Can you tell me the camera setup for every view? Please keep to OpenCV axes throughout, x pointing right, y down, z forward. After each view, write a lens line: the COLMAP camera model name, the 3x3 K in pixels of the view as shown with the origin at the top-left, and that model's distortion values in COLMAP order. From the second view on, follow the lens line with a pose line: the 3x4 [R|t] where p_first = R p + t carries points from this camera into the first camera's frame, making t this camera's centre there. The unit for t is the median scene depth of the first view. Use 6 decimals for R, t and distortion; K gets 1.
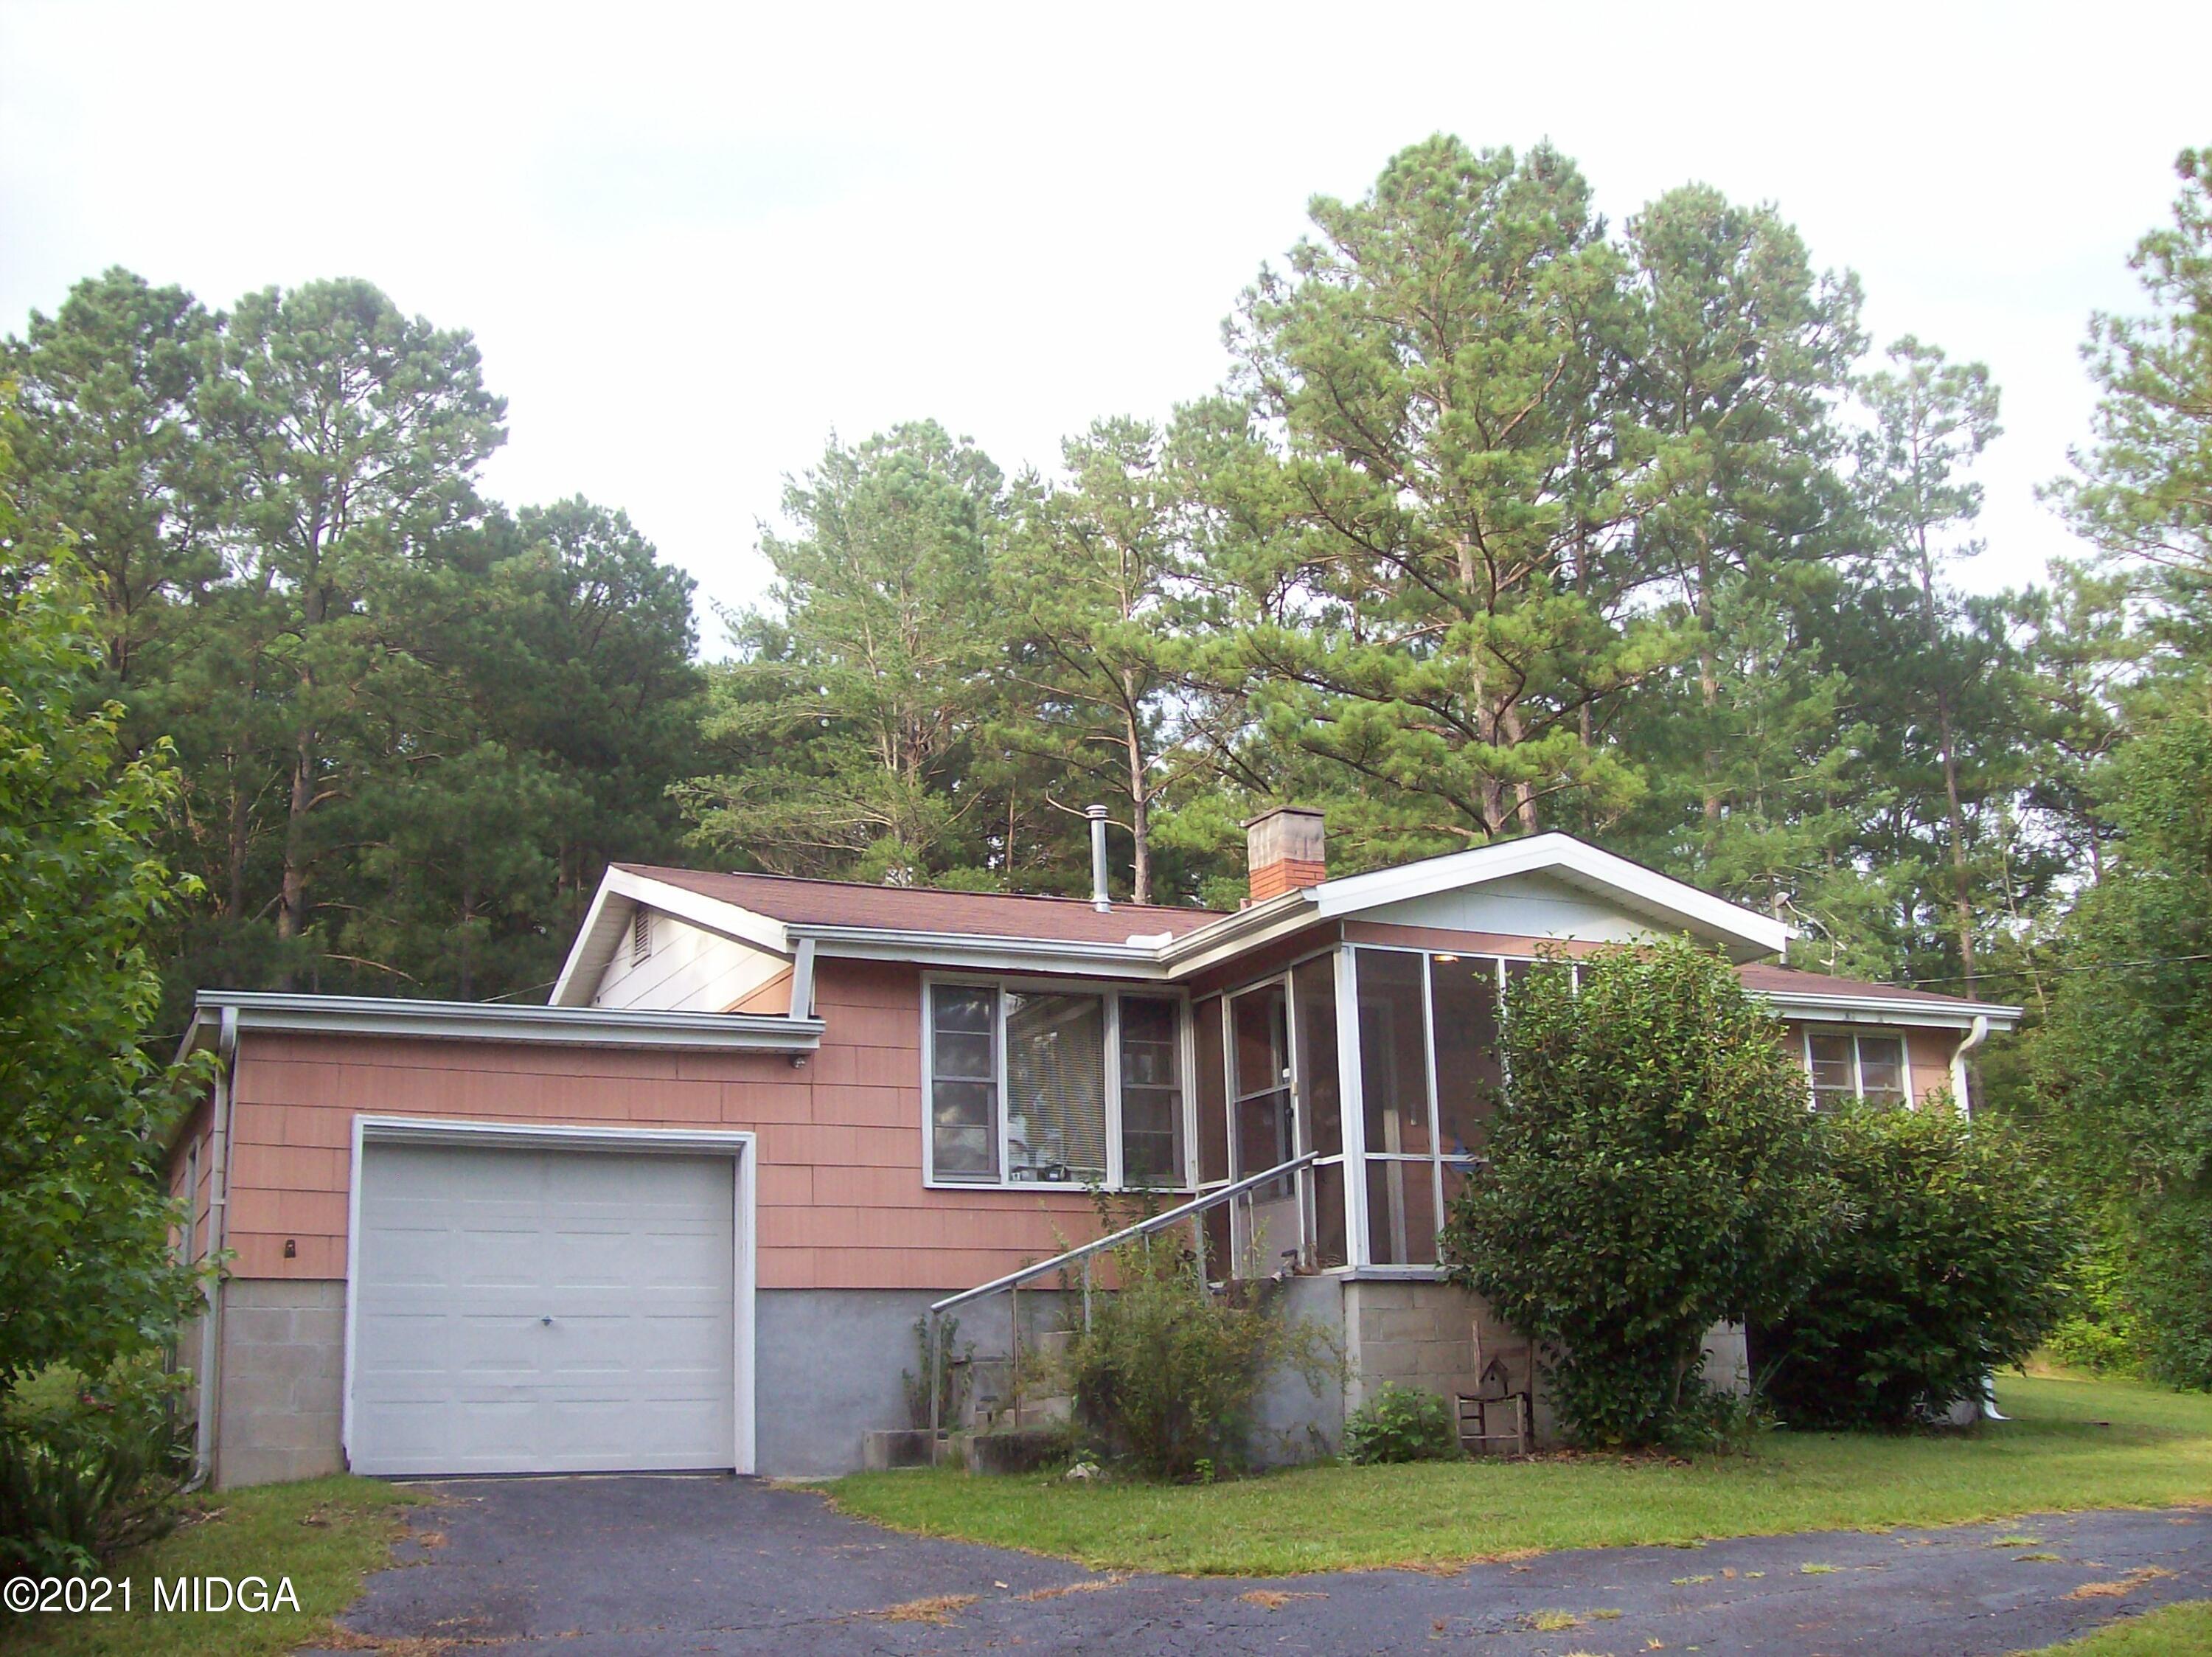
lens RADIAL K [[2384.6, 0, 1106.0], [0, 2384.6, 828.5], [0, 0, 1]] dist [-0.189020, 0.161307]
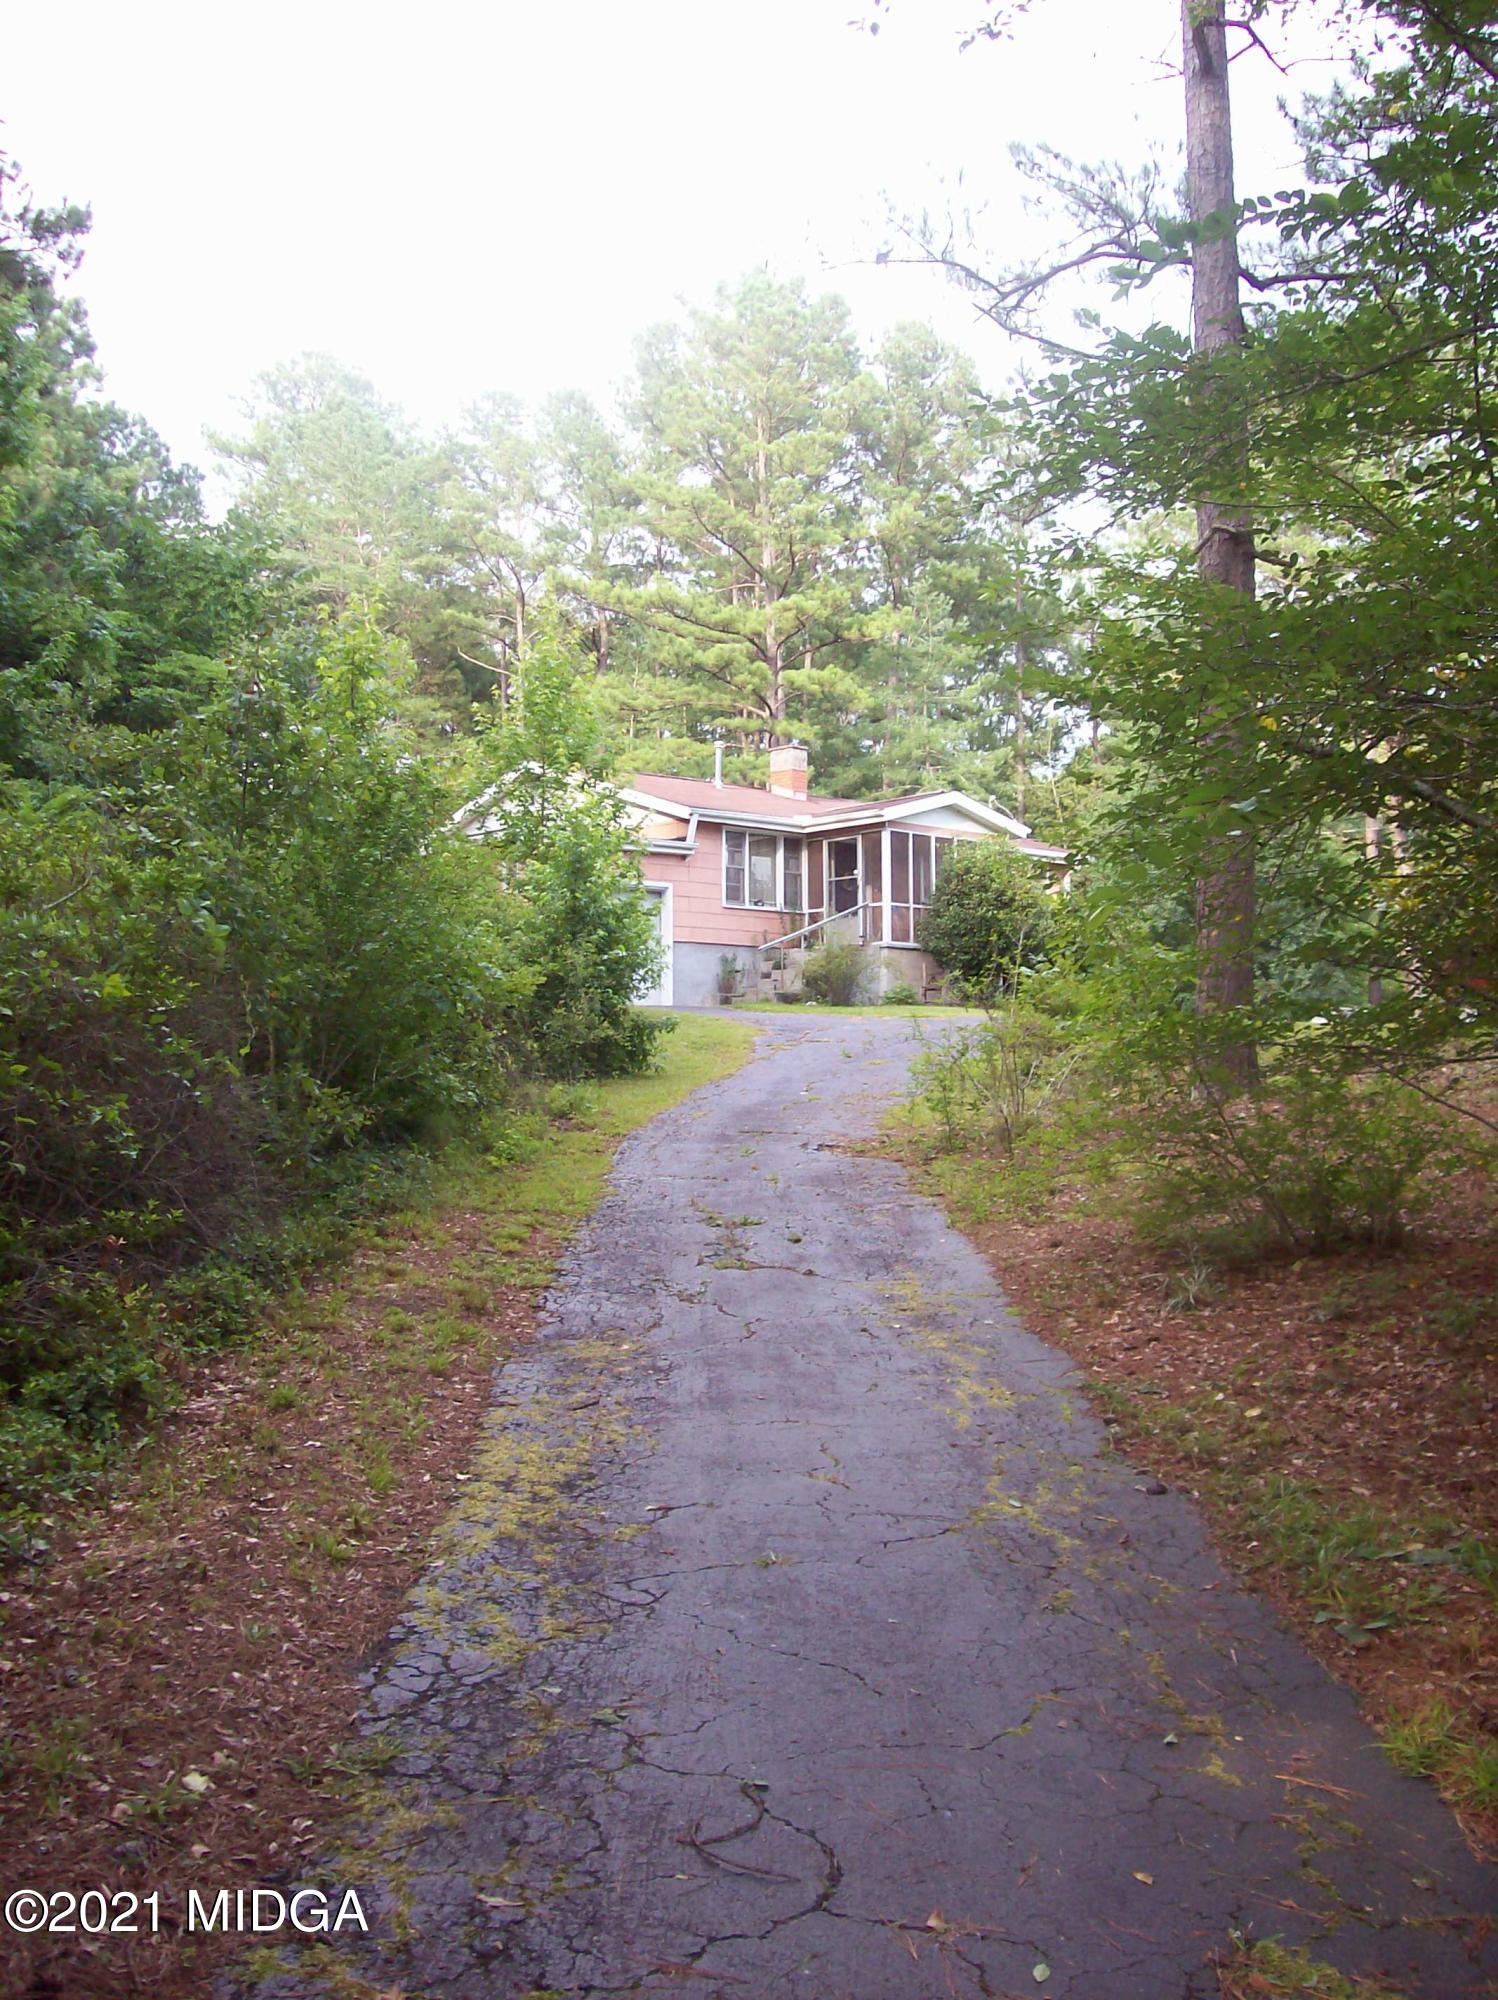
lens RADIAL K [[2156.0, 0, 749.0], [0, 2156.0, 1000.0], [0, 0, 1]] dist [-0.189020, 0.161307]
pose [[0.963135, 0.037765, 0.266354, -0.706025], [-0.087177, 0.980484, 0.176213, -0.181012], [-0.254501, -0.192937, 0.947631, -1.367354]]
